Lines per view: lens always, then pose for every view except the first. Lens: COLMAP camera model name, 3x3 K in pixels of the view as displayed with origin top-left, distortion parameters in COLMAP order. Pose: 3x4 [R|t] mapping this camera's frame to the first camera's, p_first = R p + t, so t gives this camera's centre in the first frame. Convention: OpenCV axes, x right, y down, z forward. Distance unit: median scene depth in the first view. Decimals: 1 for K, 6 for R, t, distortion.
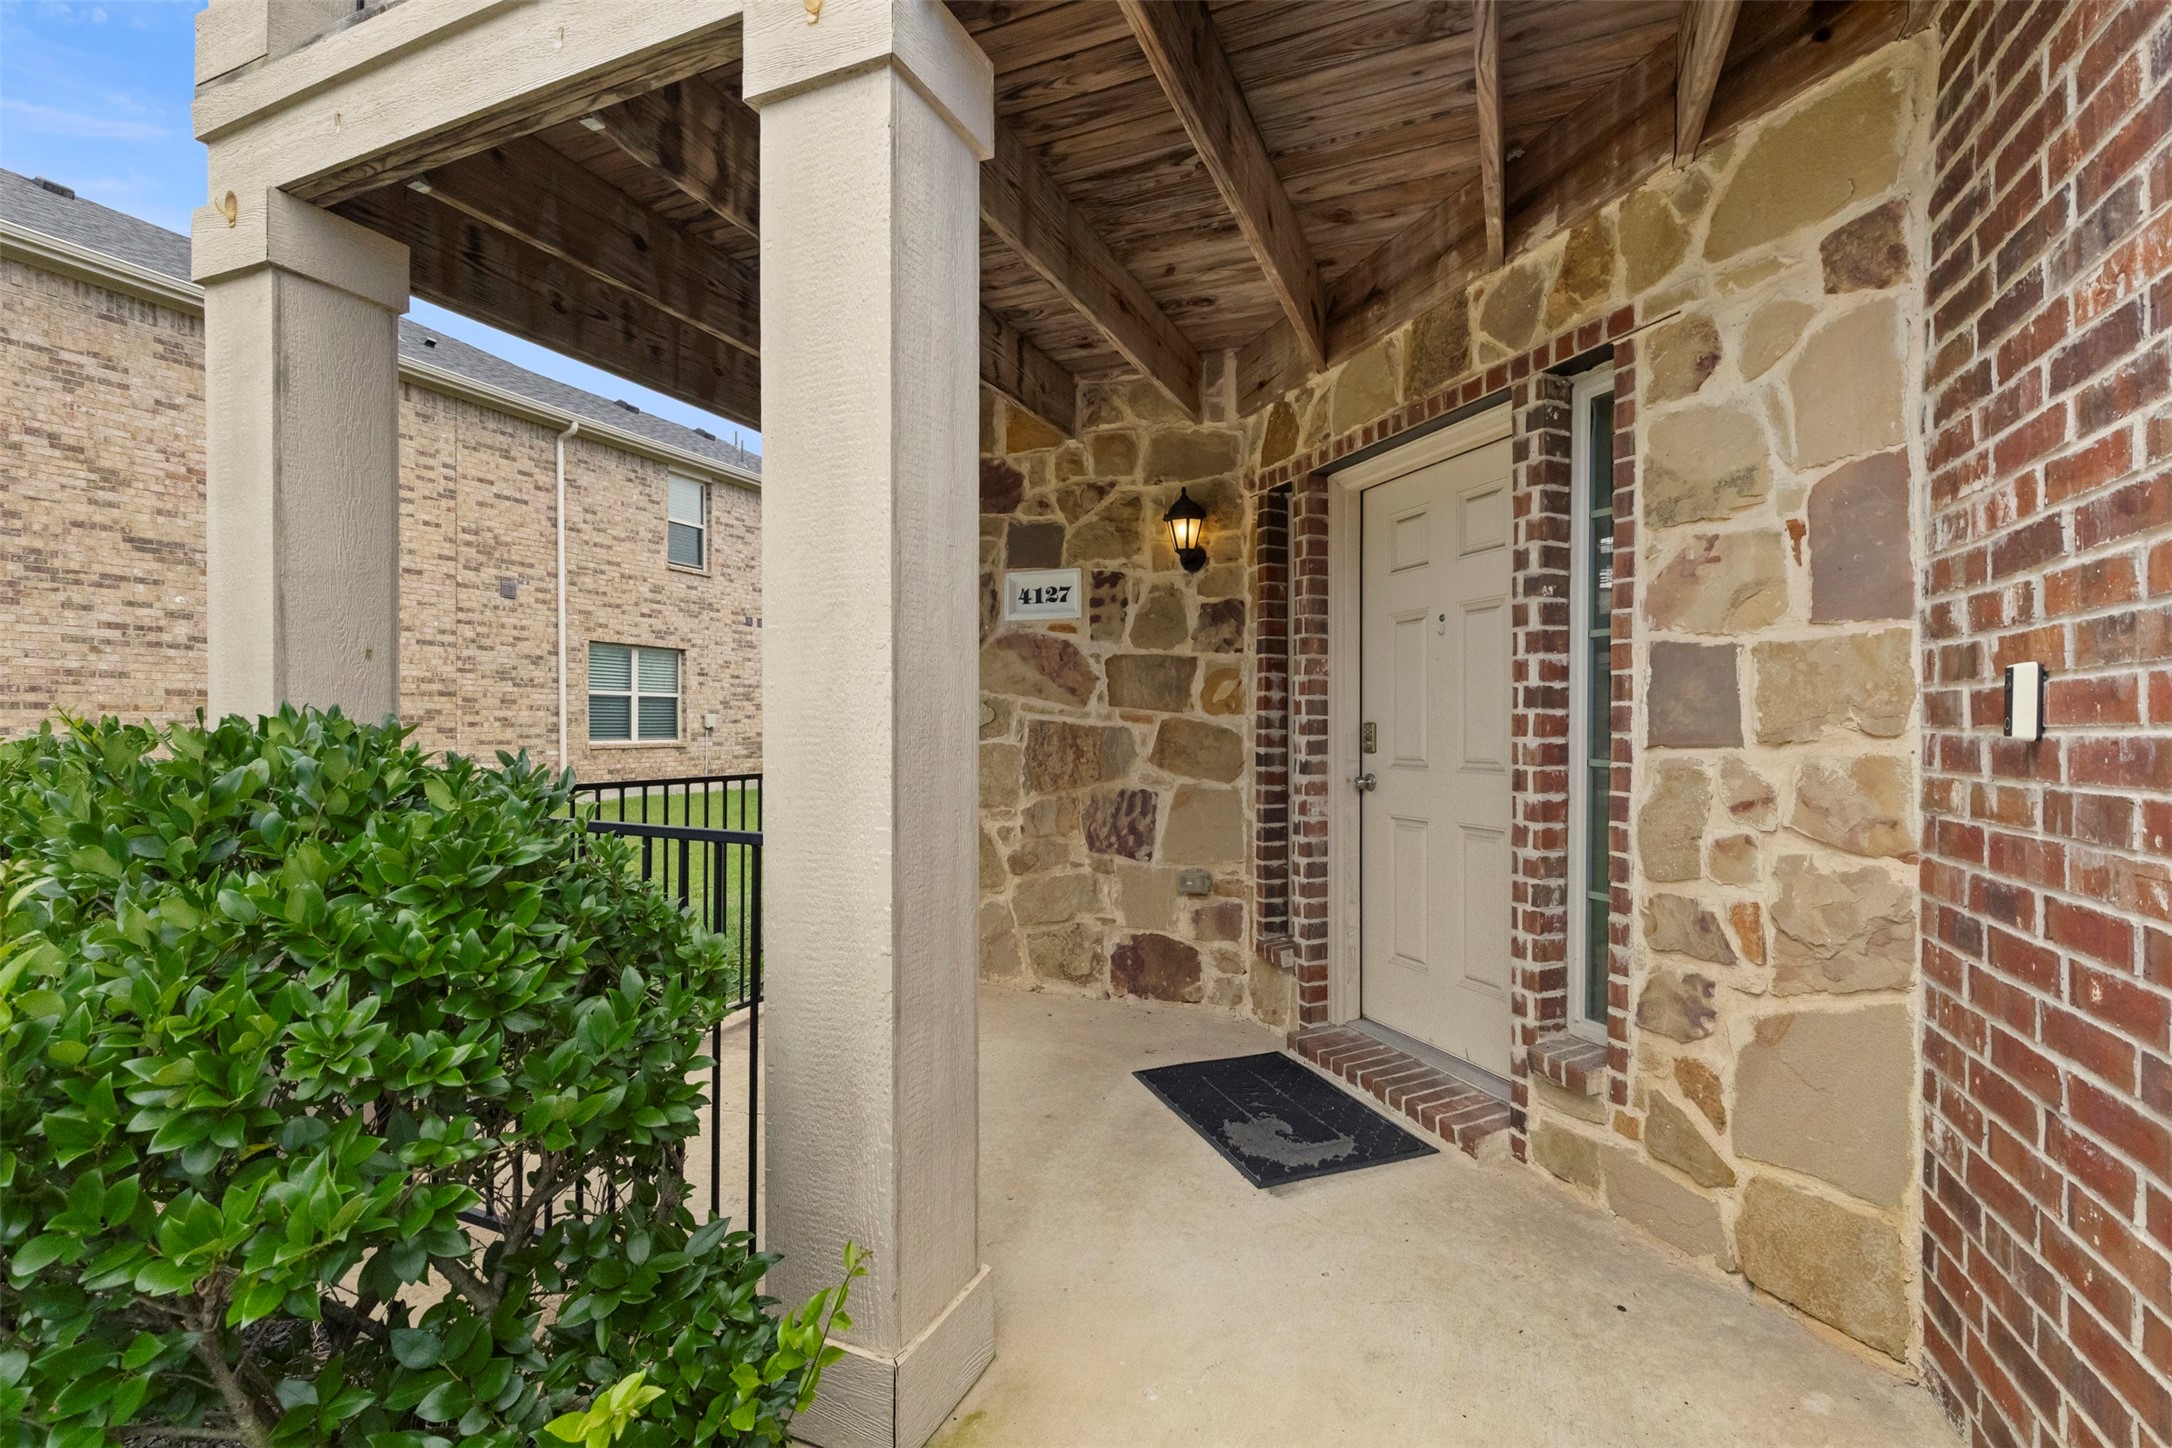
lens RADIAL K [[997.0, 0, 1097.6], [0, 997.0, 731.9], [0, 0, 1]] dist [0.001446, -0.001017]
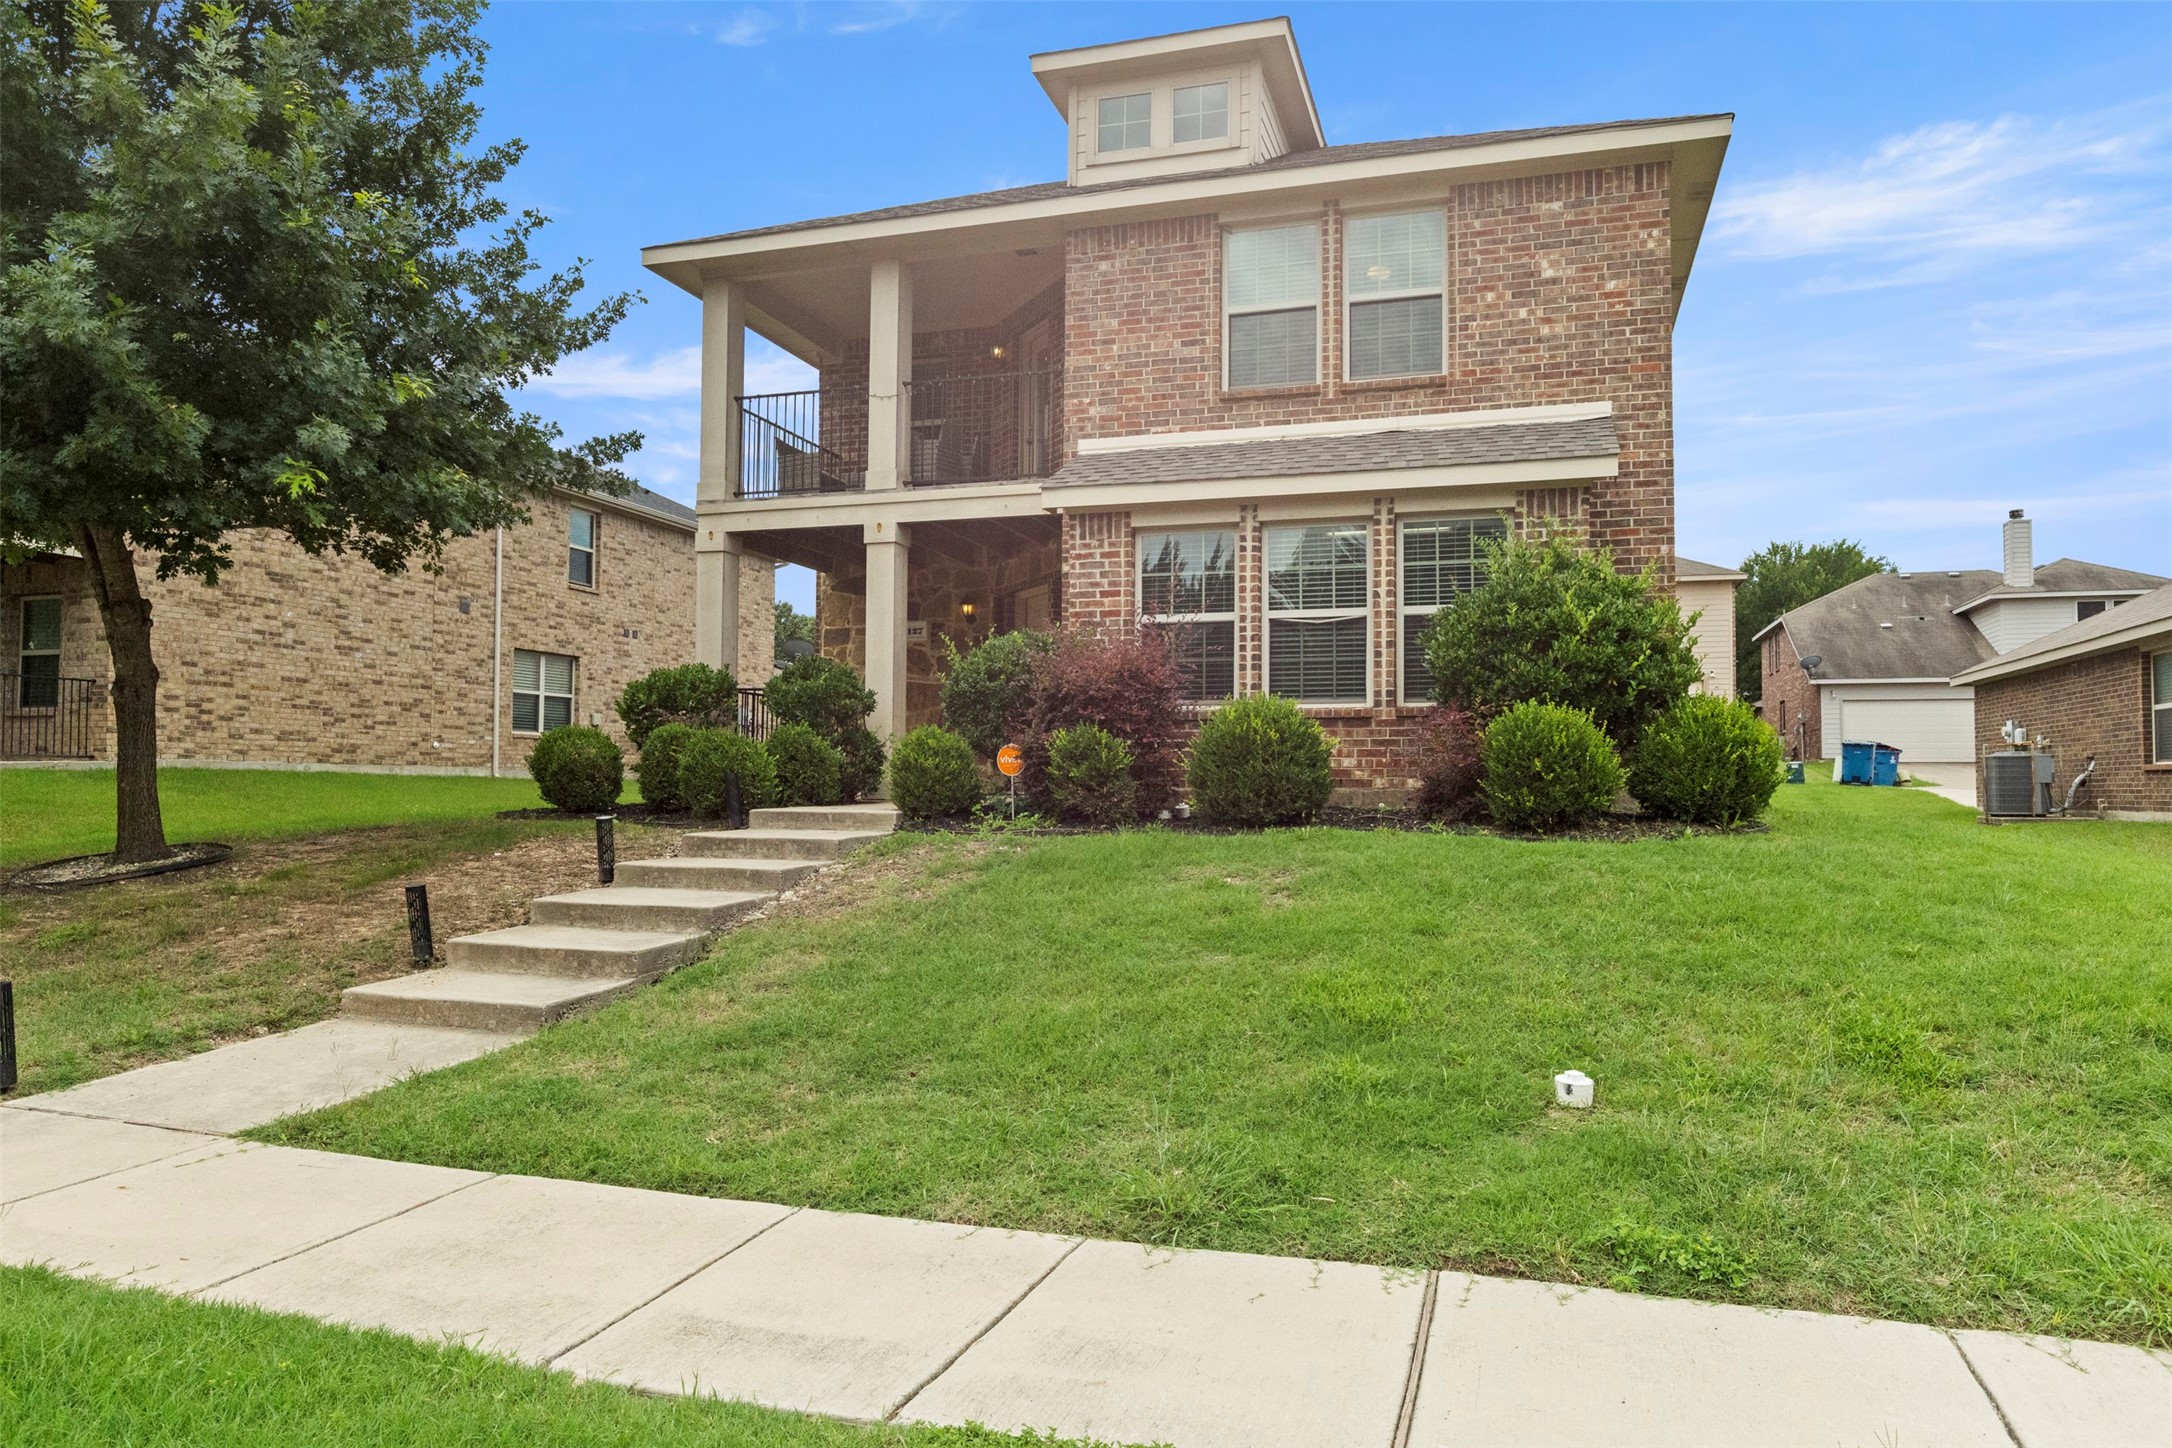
lens RADIAL K [[1438.4, 0, 1129.9], [0, 1438.4, 750.0], [0, 0, 1]] dist [-0.003530, -0.001883]
pose [[0.991716, 0.006991, 0.128257, 0.009966], [-0.003052, 0.999518, -0.030888, 0.097471], [-0.128411, 0.030241, 0.991260, -0.951975]]
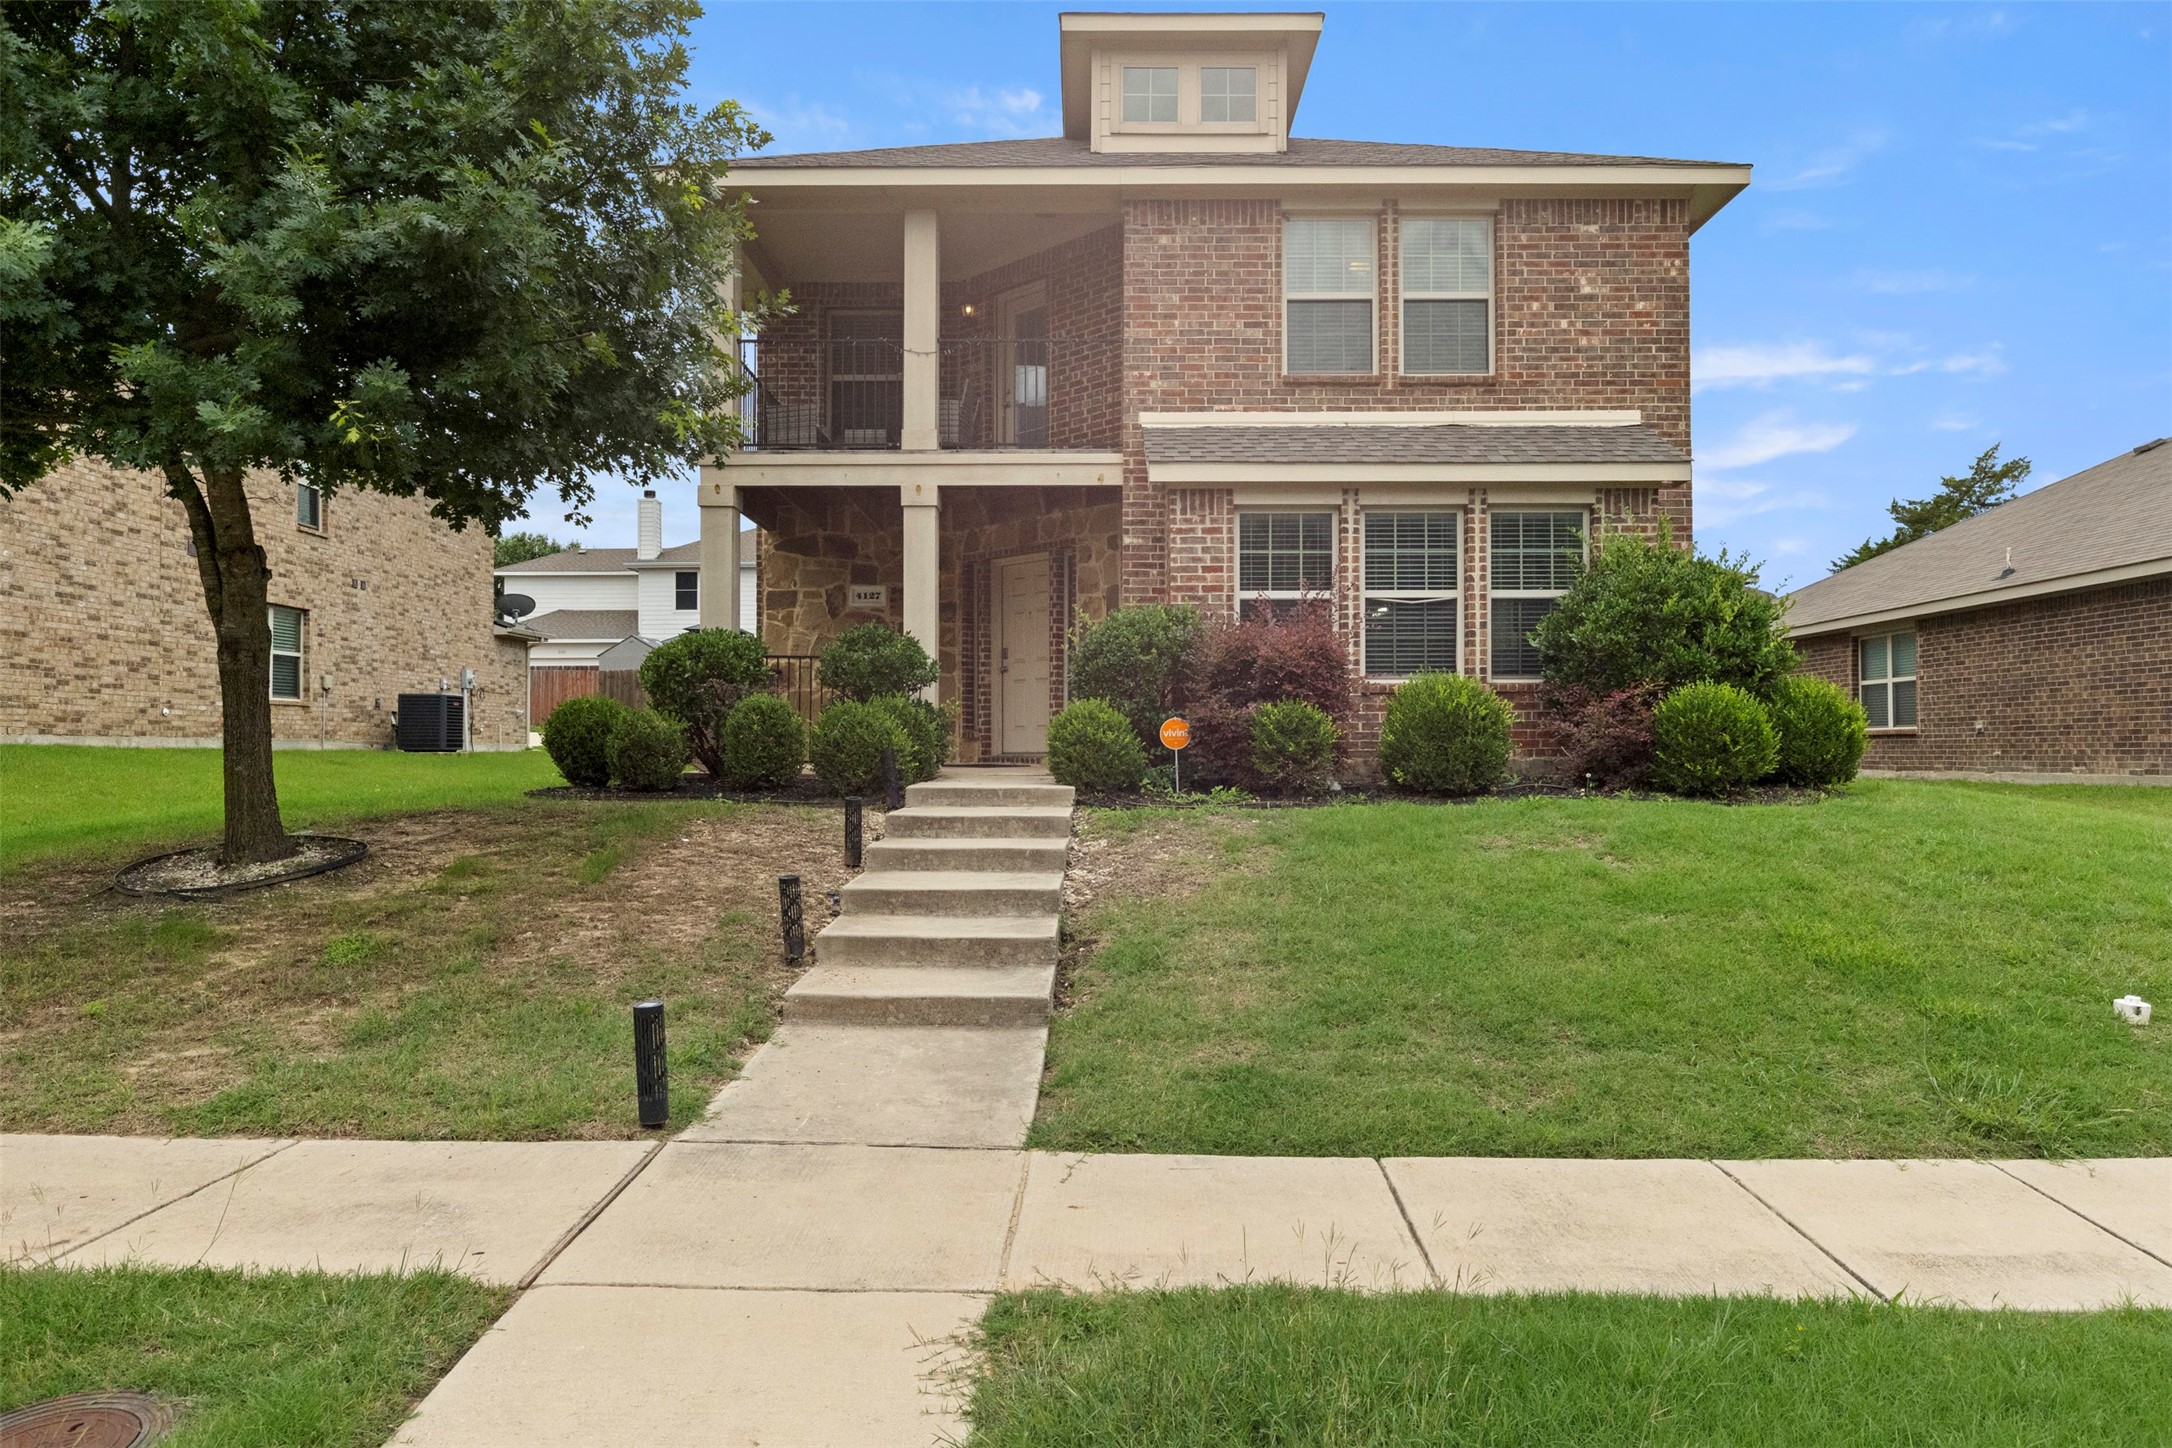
lens RADIAL K [[1438.4, 0, 1148.4], [0, 1438.4, 756.4], [0, 0, 1]] dist [-0.003530, -0.001883]
pose [[0.908575, -0.004891, 0.417692, -0.323061], [0.005347, 0.999986, 0.000079, 0.090695], [-0.417687, 0.002162, 0.908589, -0.873510]]
